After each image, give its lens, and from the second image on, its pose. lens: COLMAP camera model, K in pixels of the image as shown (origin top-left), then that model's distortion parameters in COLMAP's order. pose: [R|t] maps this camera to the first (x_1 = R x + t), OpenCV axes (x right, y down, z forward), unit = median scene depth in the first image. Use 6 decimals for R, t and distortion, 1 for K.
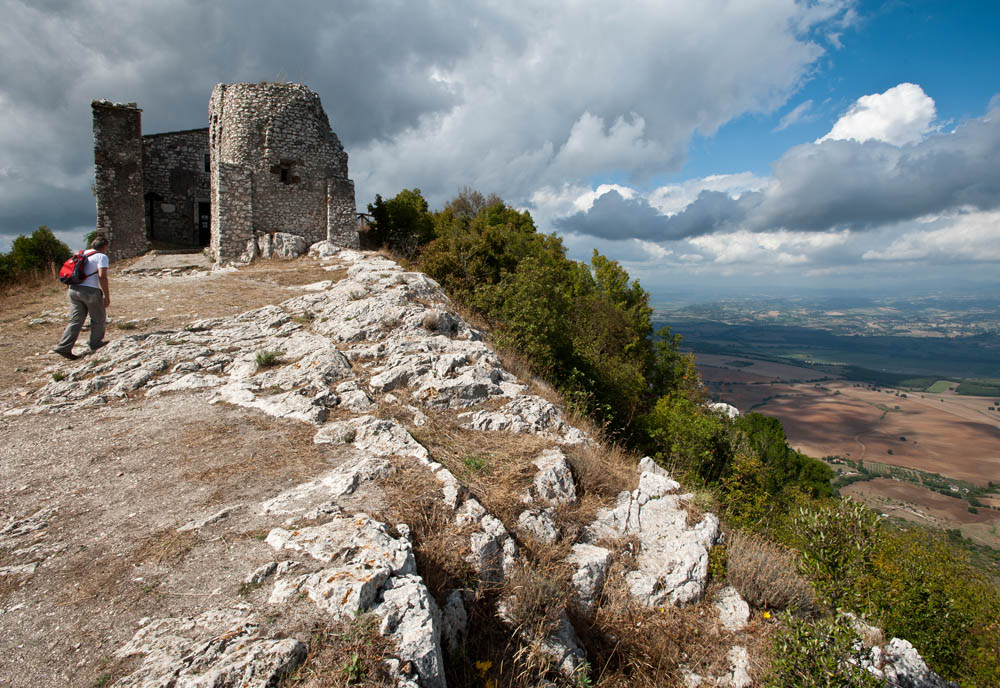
lens RADIAL K [[517.2, 0, 496.0], [0, 517.2, 288.4], [0, 0, 1]] dist [-0.034379, 0.009596]
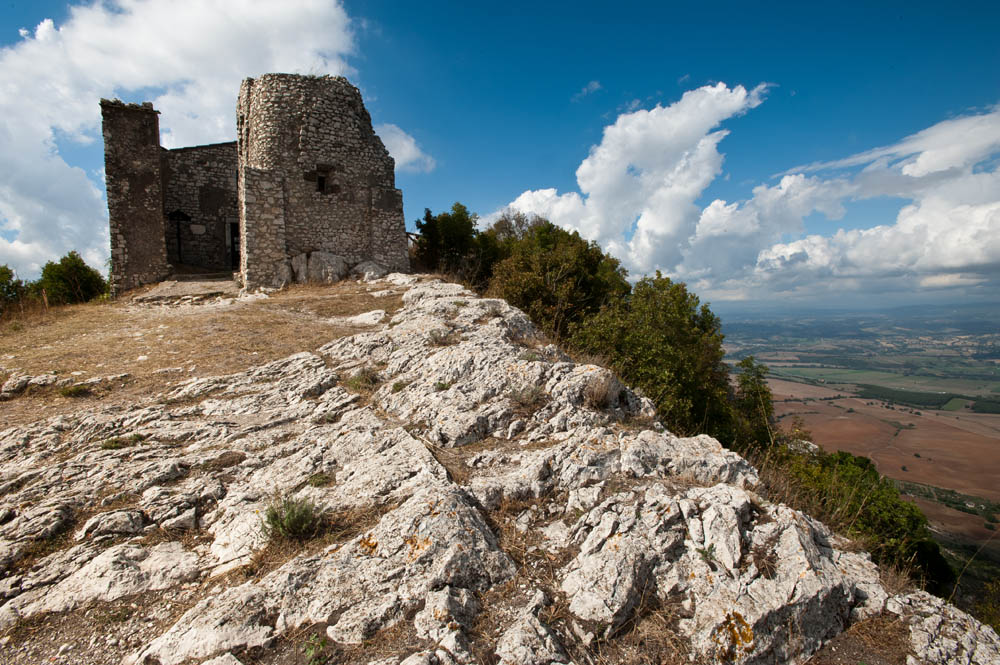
lens RADIAL K [[487.1, 0, 495.8], [0, 487.1, 326.1], [0, 0, 1]] dist [-0.047679, 0.015502]
pose [[0.998895, -0.004663, -0.046762, -0.094766], [0.006093, 0.999517, 0.030473, -0.009277], [0.046597, -0.030724, 0.998441, 0.225052]]
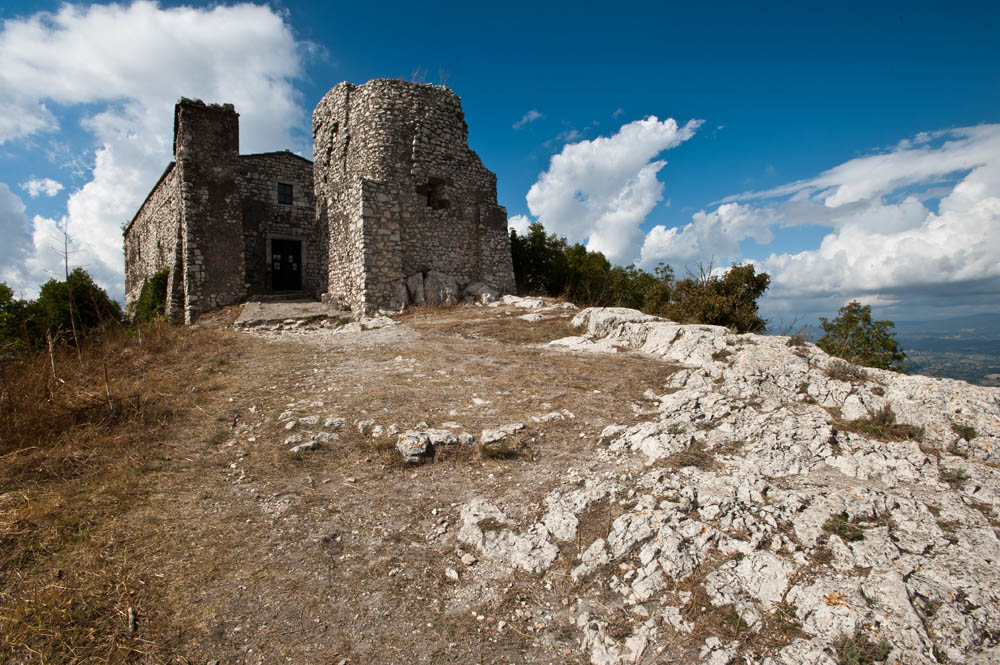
lens RADIAL K [[487.1, 0, 497.9], [0, 487.1, 320.3], [0, 0, 1]] dist [-0.047679, 0.015502]
pose [[0.998330, -0.009402, 0.056998, -0.370897], [0.010772, 0.999659, -0.023777, -0.016896], [-0.056755, 0.024351, 0.998091, 0.275425]]
